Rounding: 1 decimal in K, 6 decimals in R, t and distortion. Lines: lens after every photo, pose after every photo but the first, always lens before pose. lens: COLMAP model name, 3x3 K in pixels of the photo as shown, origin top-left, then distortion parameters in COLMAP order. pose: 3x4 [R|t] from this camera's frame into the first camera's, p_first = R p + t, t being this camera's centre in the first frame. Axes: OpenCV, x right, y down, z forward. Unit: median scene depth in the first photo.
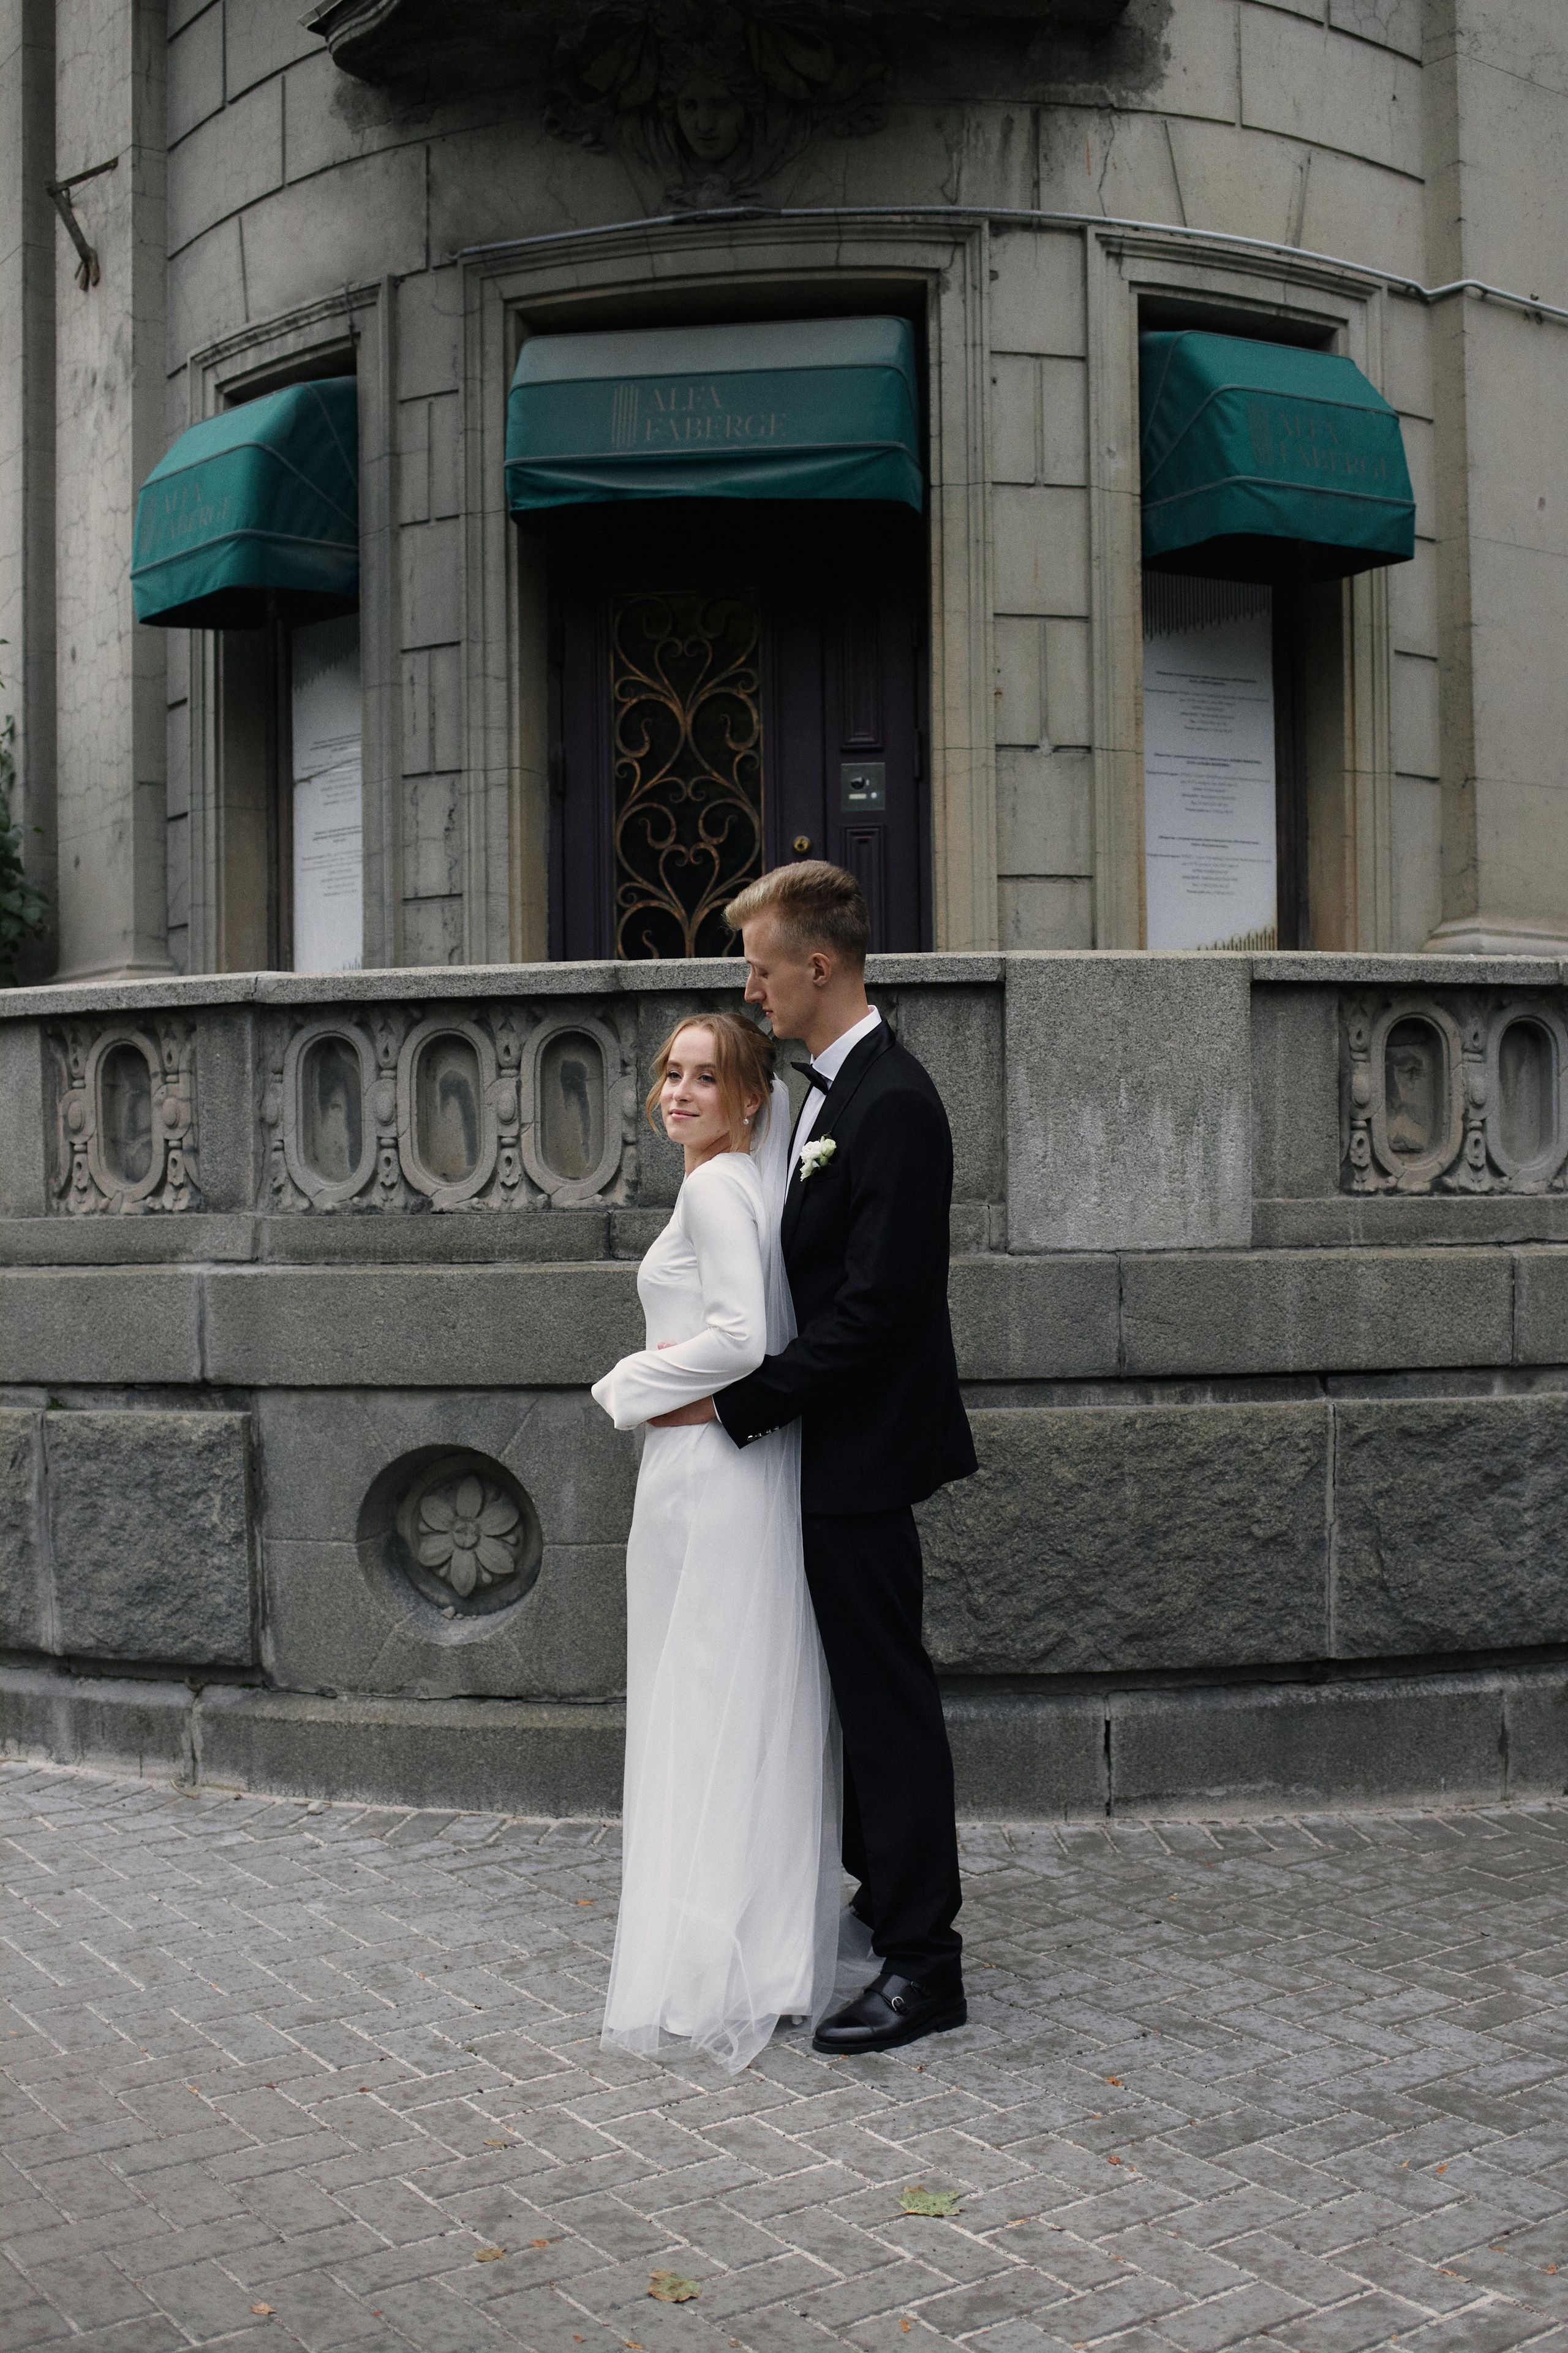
lens RADIAL K [[2349.0, 0, 784.1], [0, 2349.0, 1173.1], [0, 0, 1]] dist [-0.041206, 0.000000]
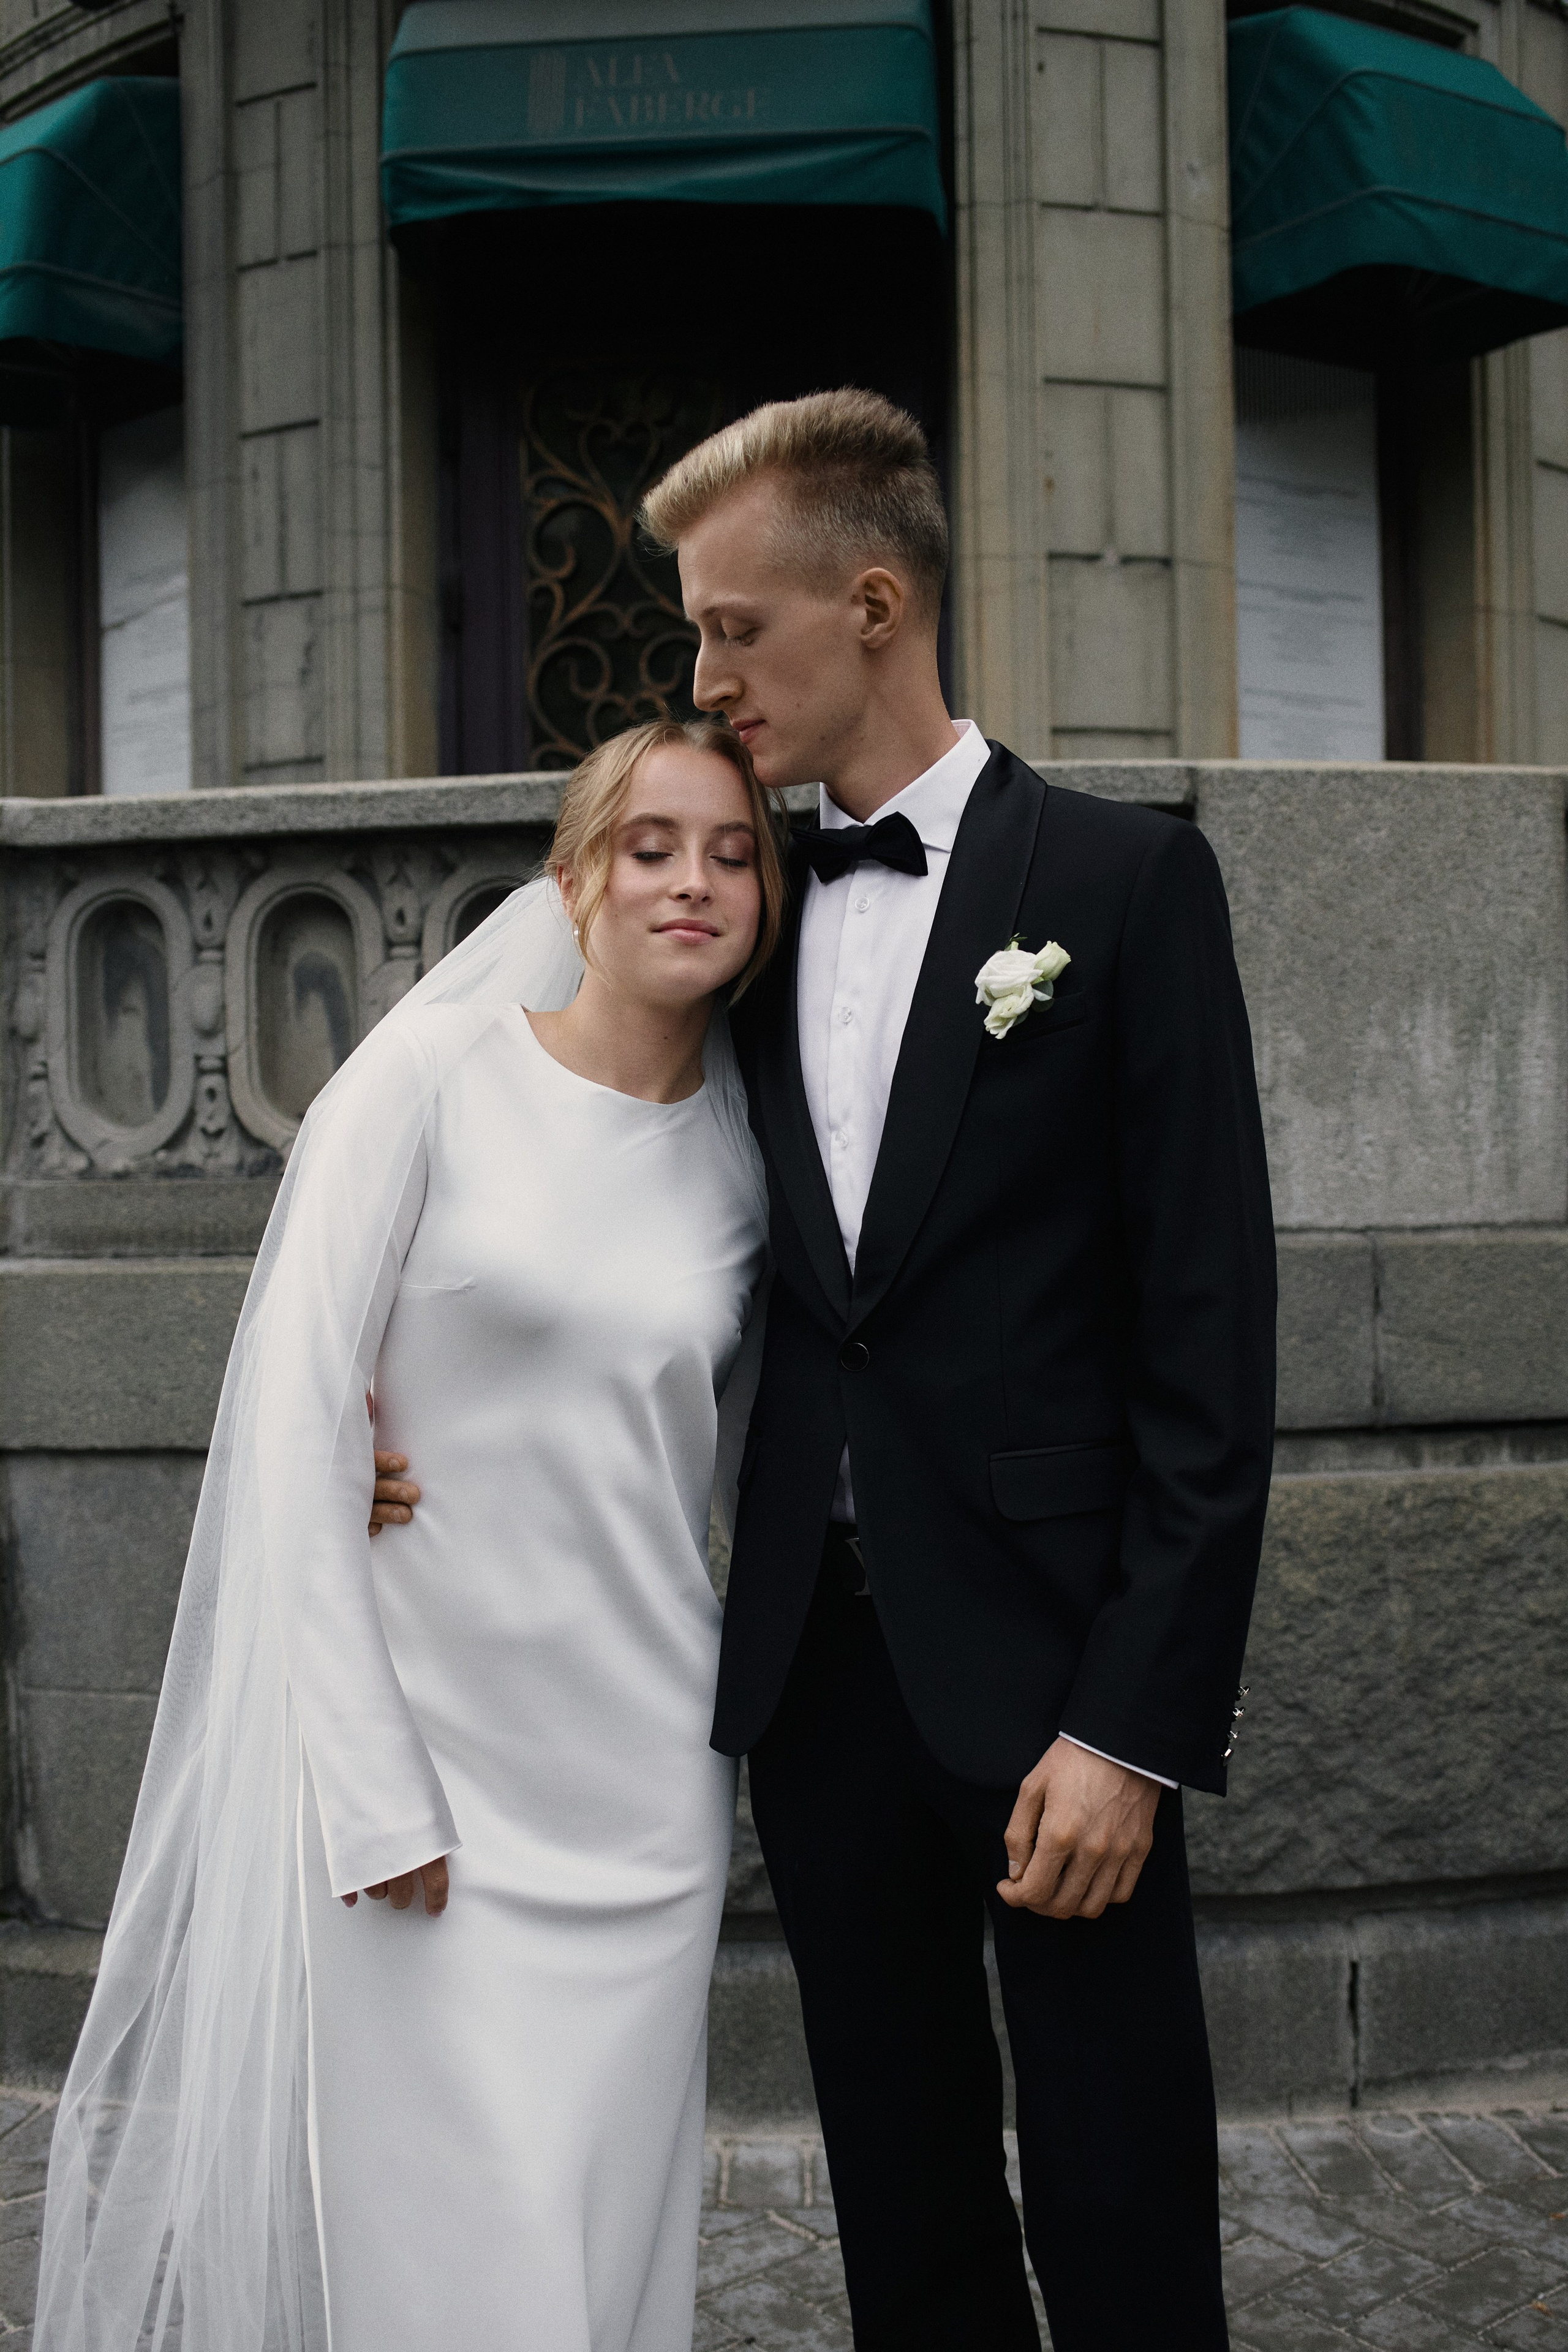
lens RADIAL K [[2348.1, 0, 785.4], [0, 2348.1, 1186.1], [0, 0, 1]] dist [-0.041206, 0.000000]
pose [[0.998194, -0.004333, 0.059916, -0.039246], [0.003591, 0.999916, 0.012487, 0.009401], [-0.059965, -0.012249, 0.998125, 0.269790]]
